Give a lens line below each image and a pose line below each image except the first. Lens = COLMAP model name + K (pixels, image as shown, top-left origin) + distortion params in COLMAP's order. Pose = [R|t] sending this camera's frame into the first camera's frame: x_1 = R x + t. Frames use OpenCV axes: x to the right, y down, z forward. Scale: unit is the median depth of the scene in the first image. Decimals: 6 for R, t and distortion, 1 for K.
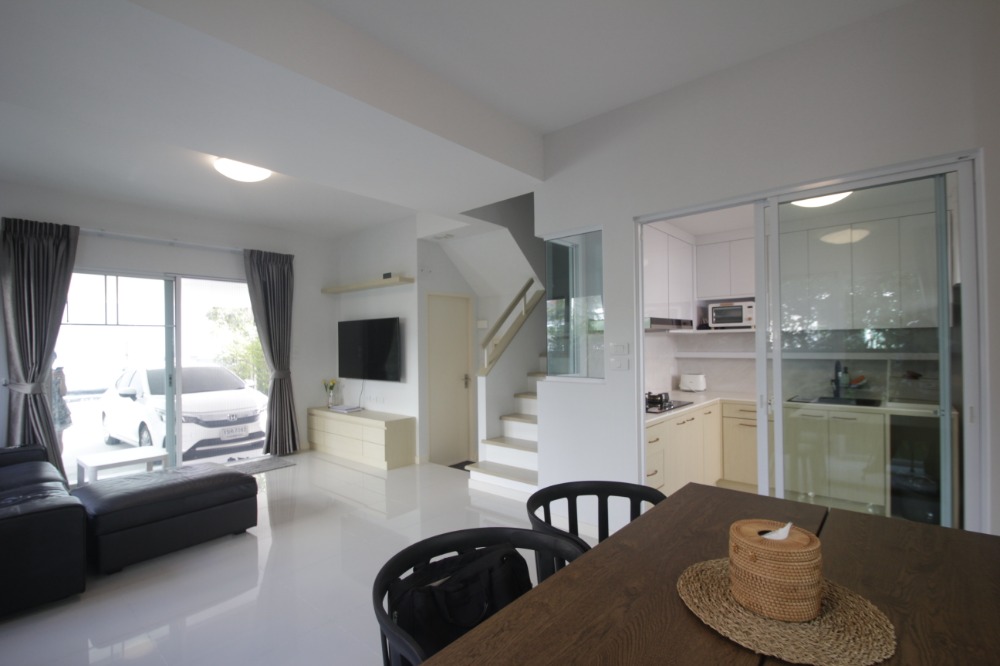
lens RADIAL K [[464.9, 0, 489.0], [0, 464.9, 342.9], [0, 0, 1]] dist [0.008719, -0.012600]
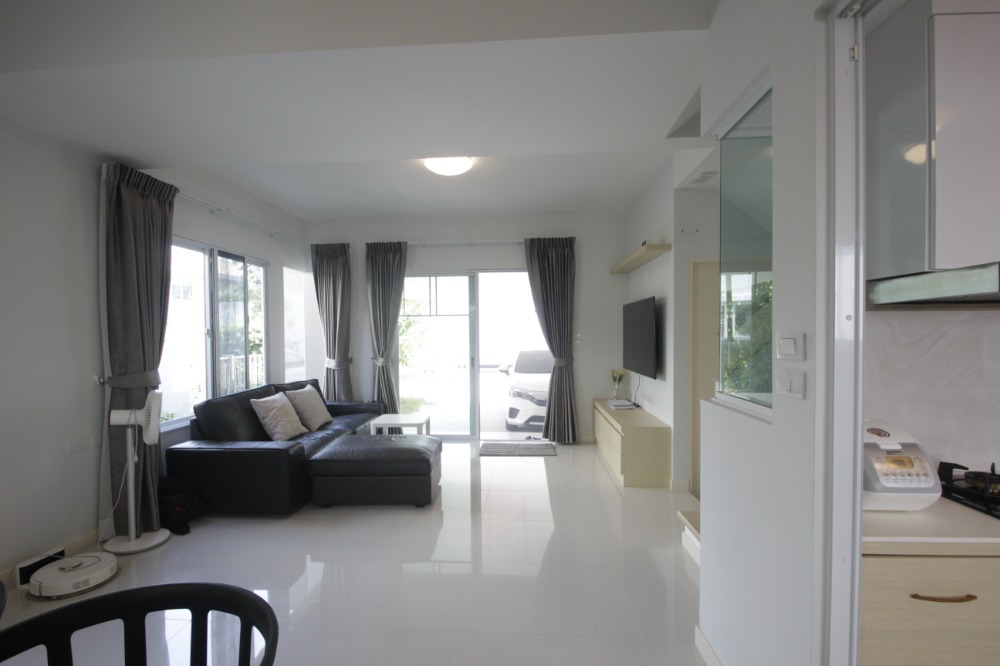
lens RADIAL K [[464.9, 0, 489.8], [0, 464.9, 344.2], [0, 0, 1]] dist [0.008719, -0.012600]
pose [[0.604246, 0.026023, -0.796373, 0.302357], [0.002272, 0.999406, 0.034381, -0.003193], [0.796795, -0.022584, 0.603828, 0.355527]]
